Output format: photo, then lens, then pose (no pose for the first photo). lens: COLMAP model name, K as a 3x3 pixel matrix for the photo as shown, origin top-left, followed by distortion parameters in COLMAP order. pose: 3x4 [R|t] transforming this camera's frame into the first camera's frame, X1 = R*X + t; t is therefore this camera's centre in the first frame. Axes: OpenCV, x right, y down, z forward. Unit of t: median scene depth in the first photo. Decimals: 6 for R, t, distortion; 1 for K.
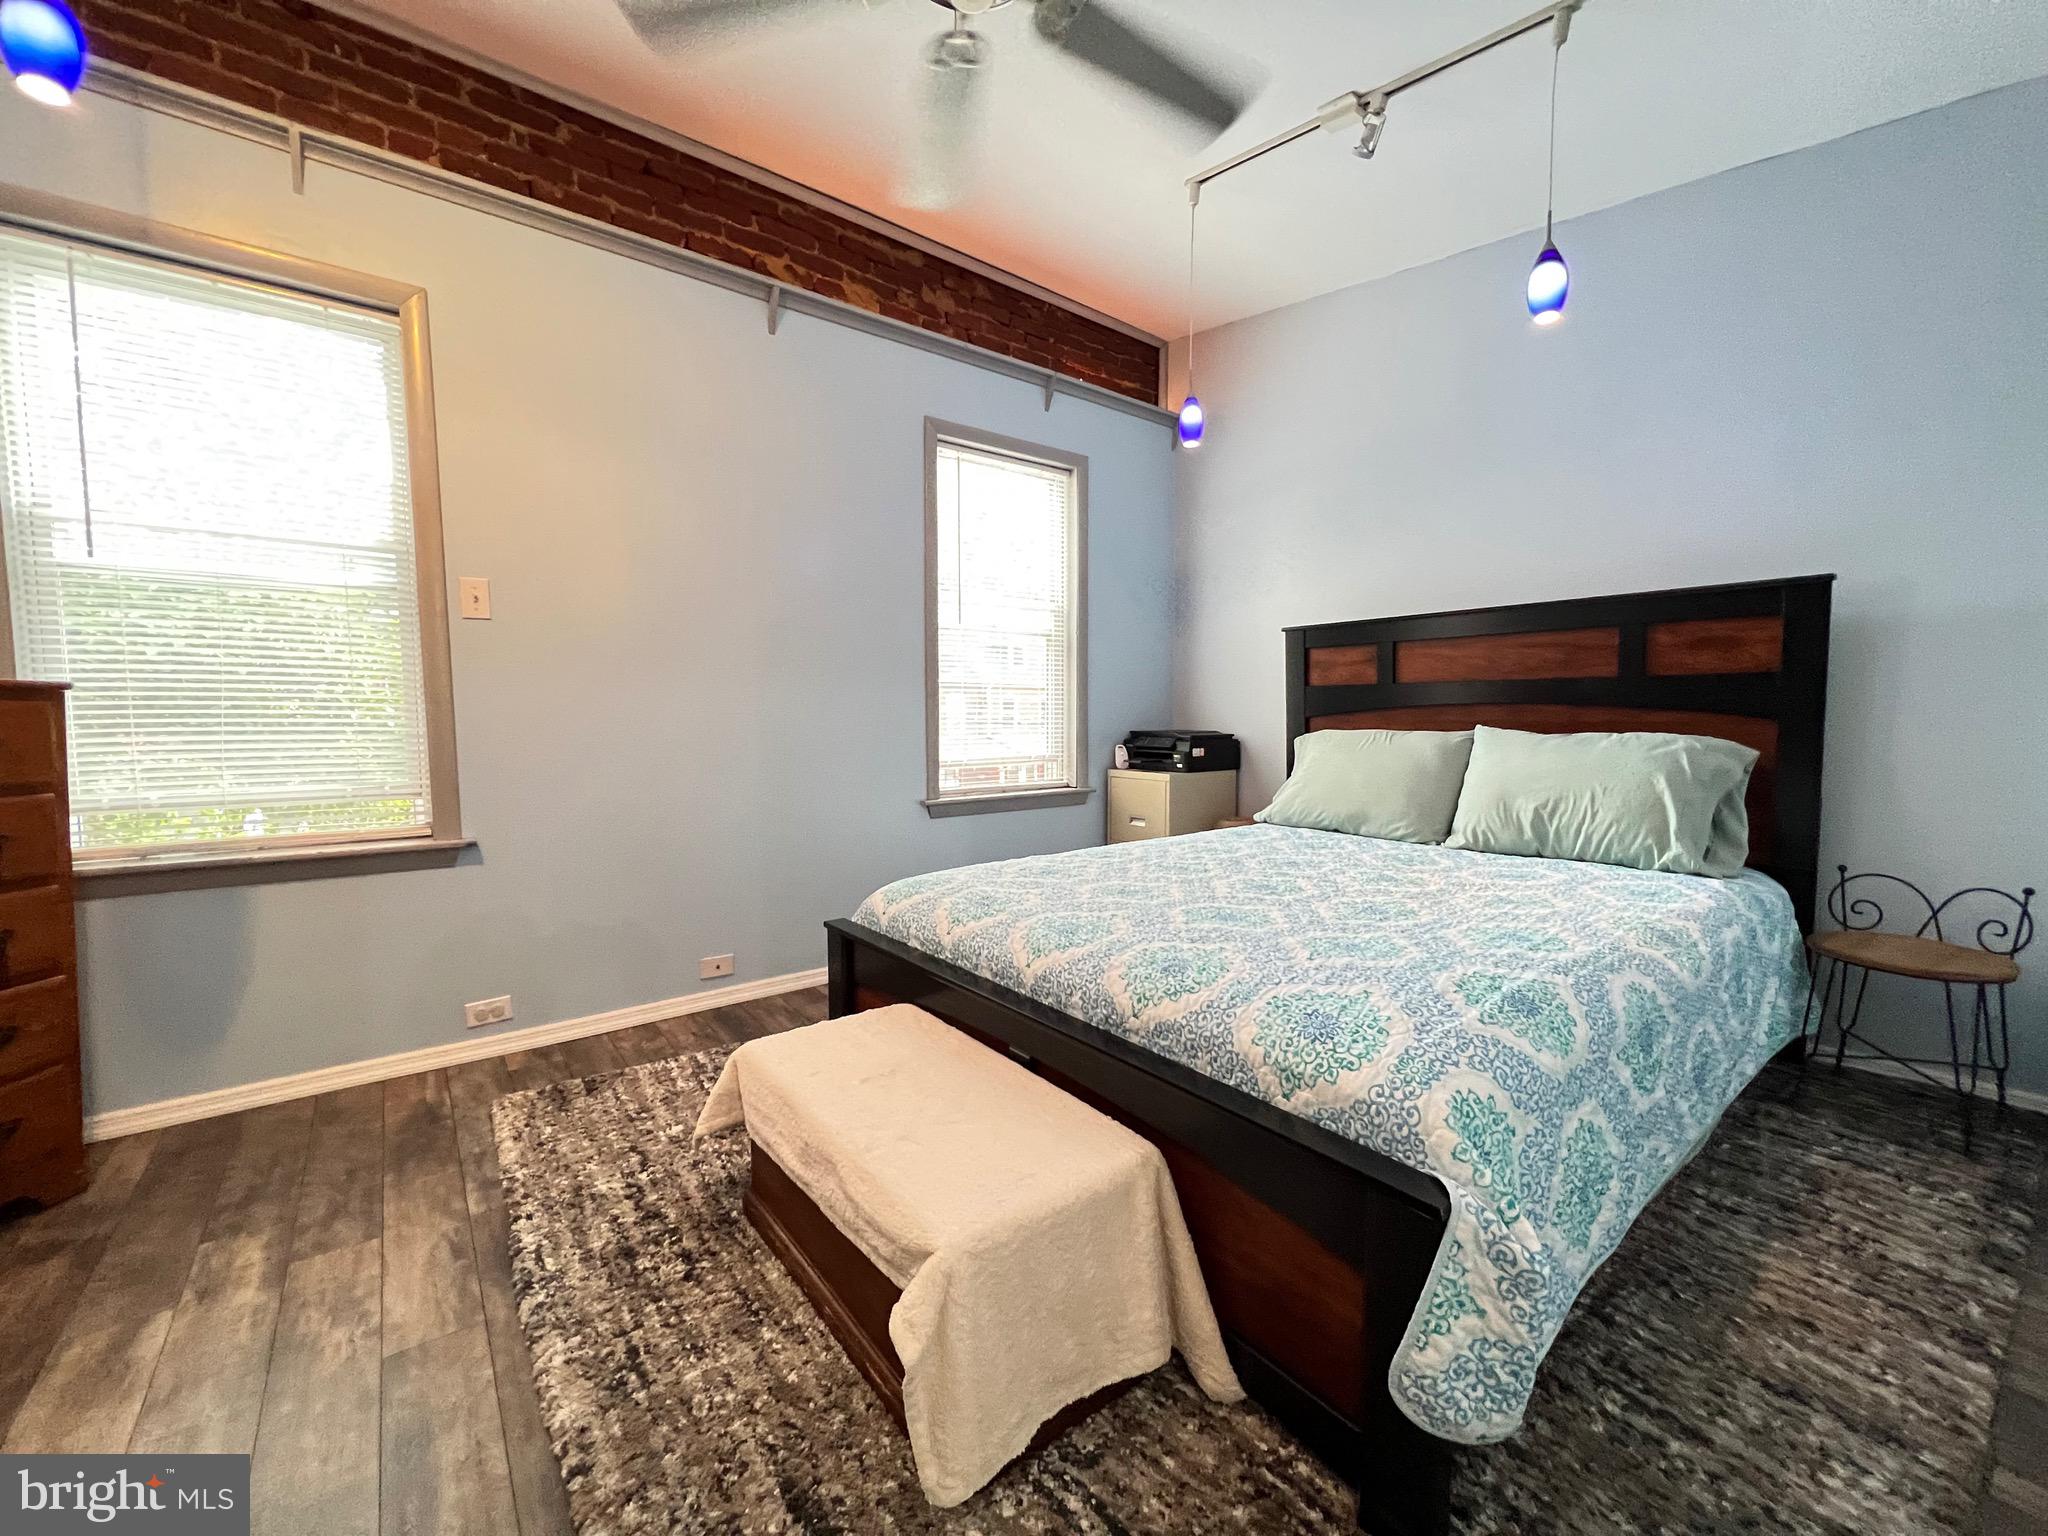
lens RADIAL K [[818.6, 0, 1024.0], [0, 818.6, 768.0], [0, 0, 1]] dist [-0.009444, 0.000088]
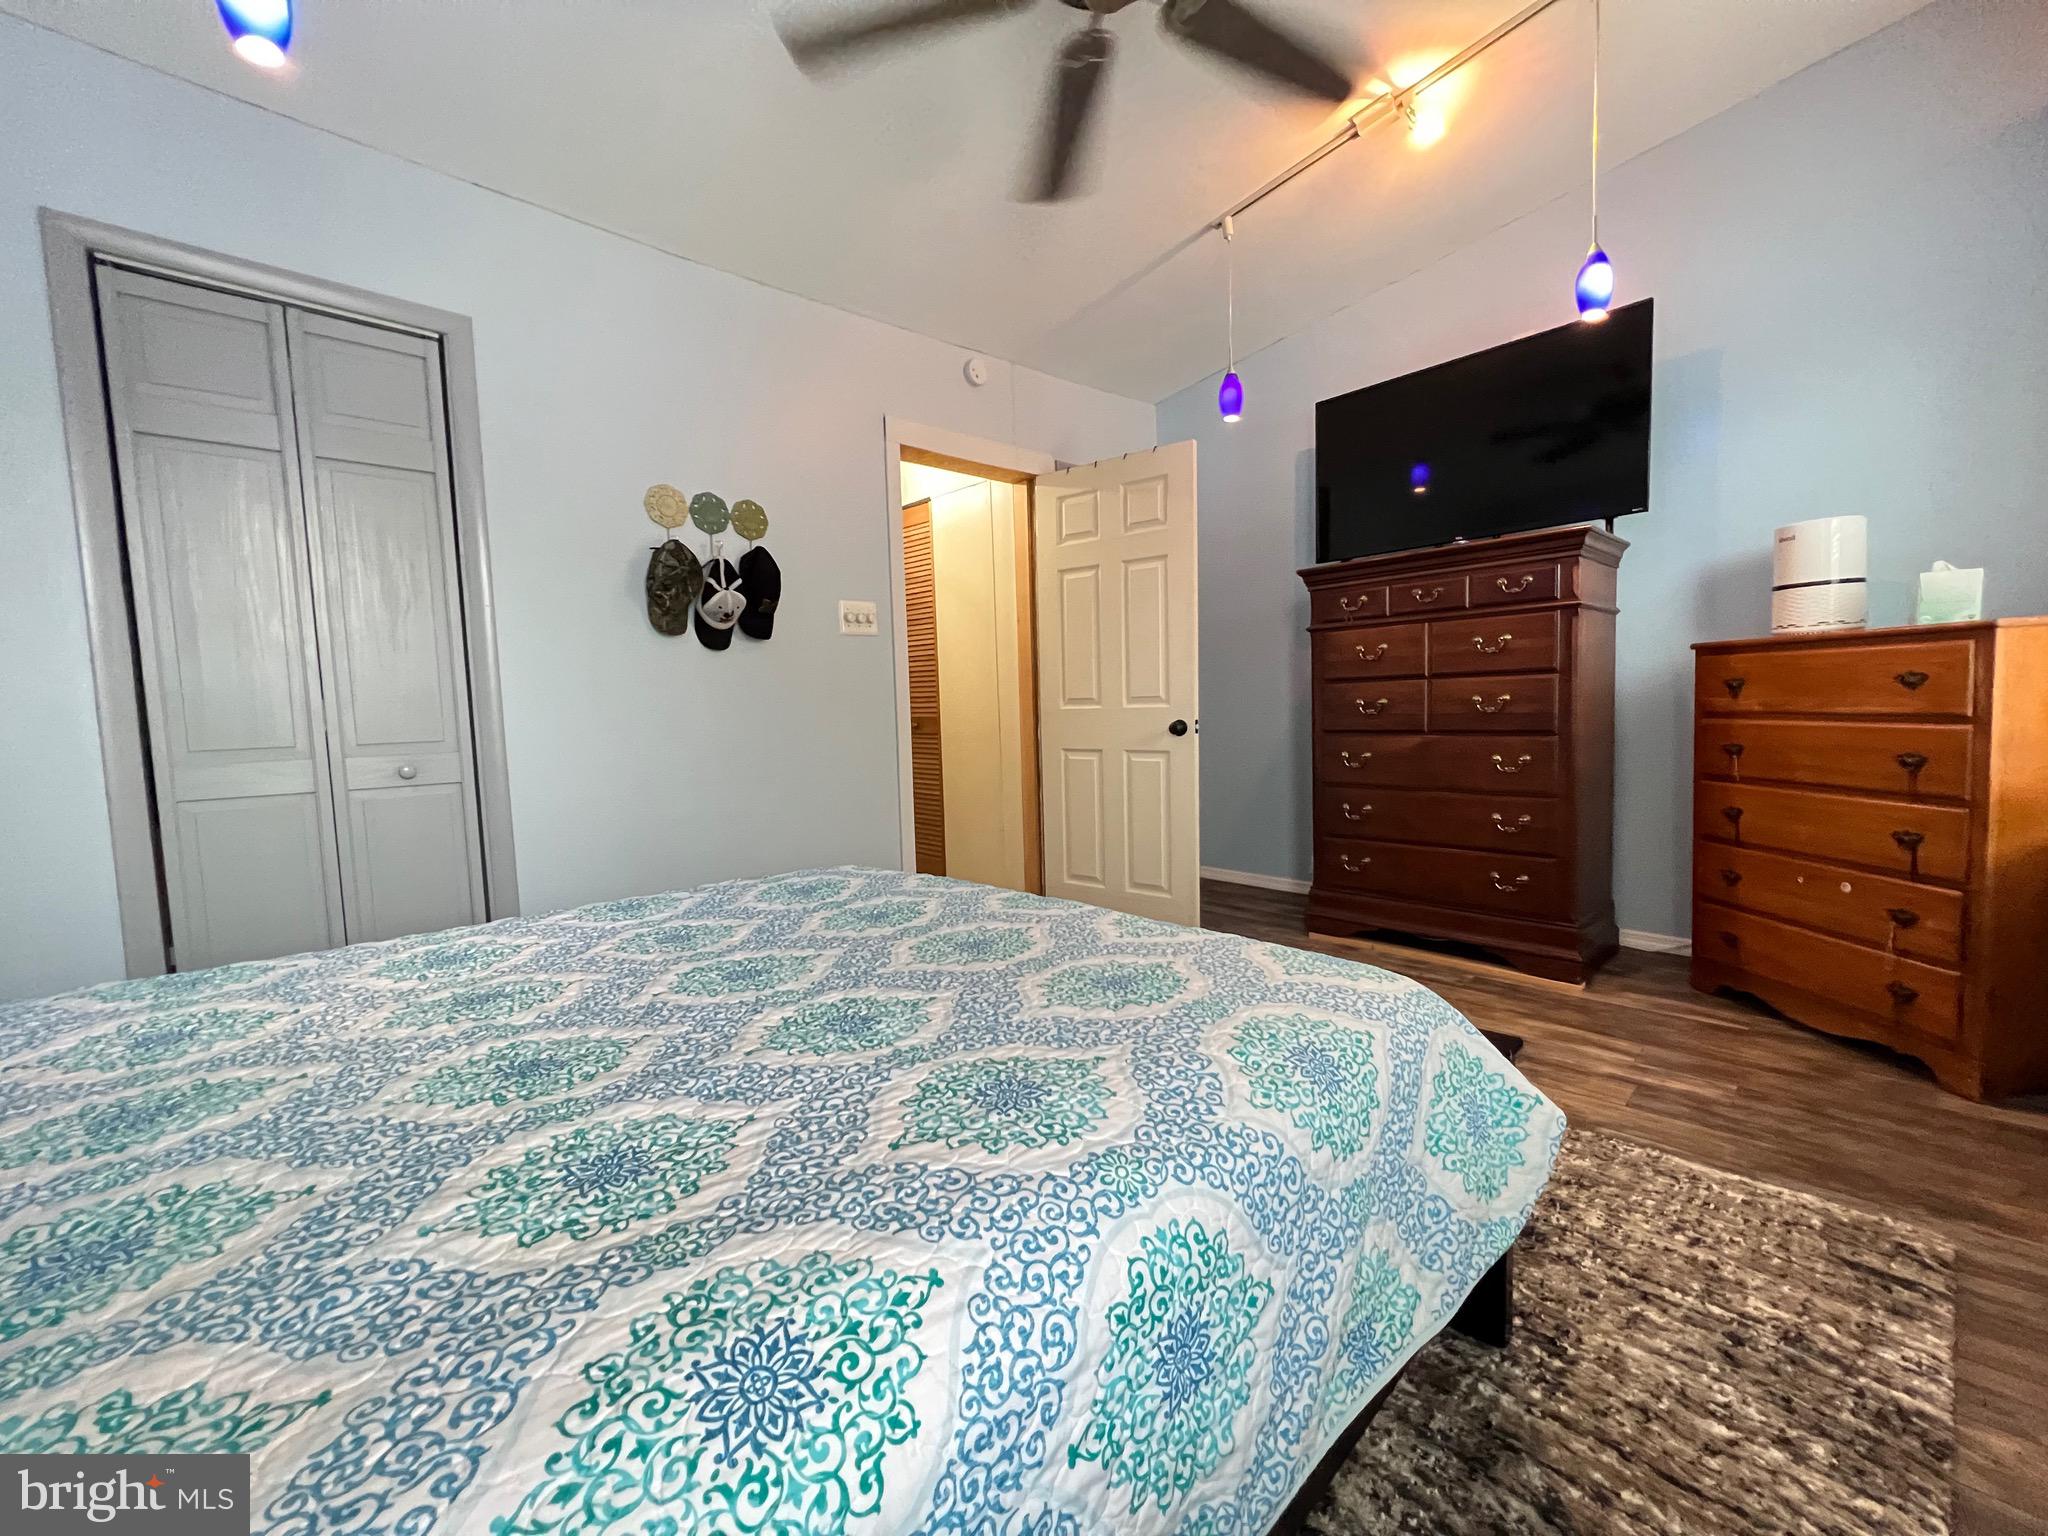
lens RADIAL K [[818.4, 0, 1020.2], [0, 818.4, 765.0], [0, 0, 1]] dist [-0.001399, -0.000054]
pose [[-0.994846, 0.041255, -0.092623, 0.171260], [0.028242, 0.990079, 0.137647, -0.101015], [0.097382, 0.134322, -0.986141, 1.905539]]
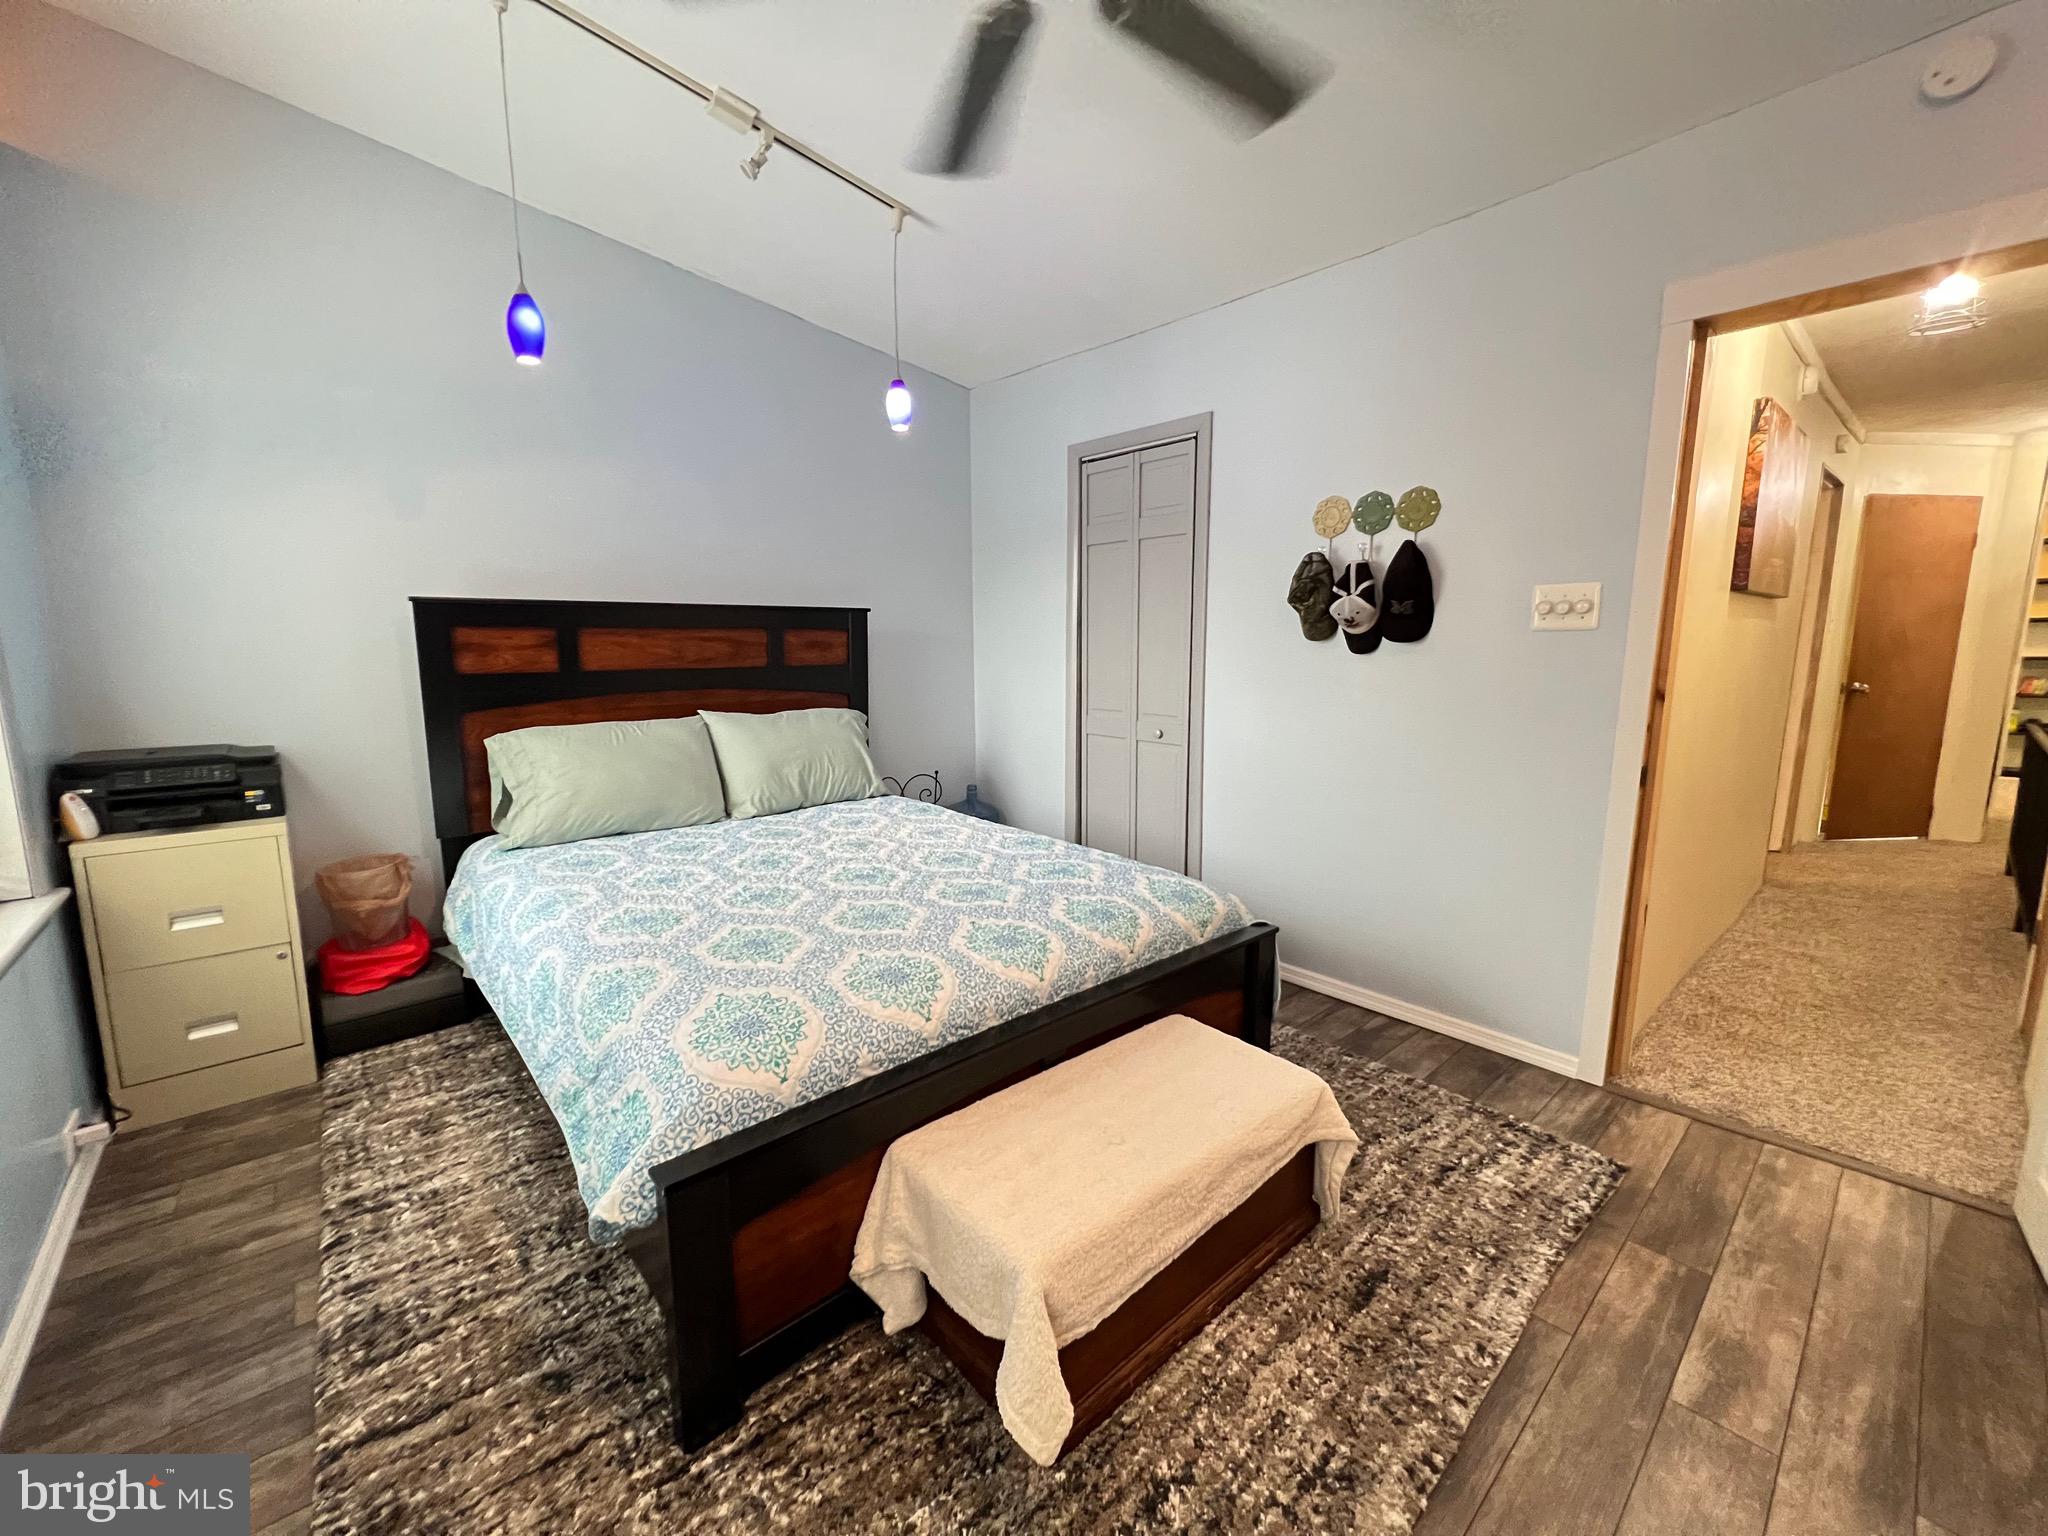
lens RADIAL K [[818.4, 0, 1020.2], [0, 818.4, 765.0], [0, 0, 1]] dist [-0.001399, -0.000054]
pose [[-0.061499, -0.147393, 0.987164, -0.957321], [0.066680, 0.986220, 0.151406, -0.192012], [-0.995877, 0.075136, -0.050824, 0.995851]]
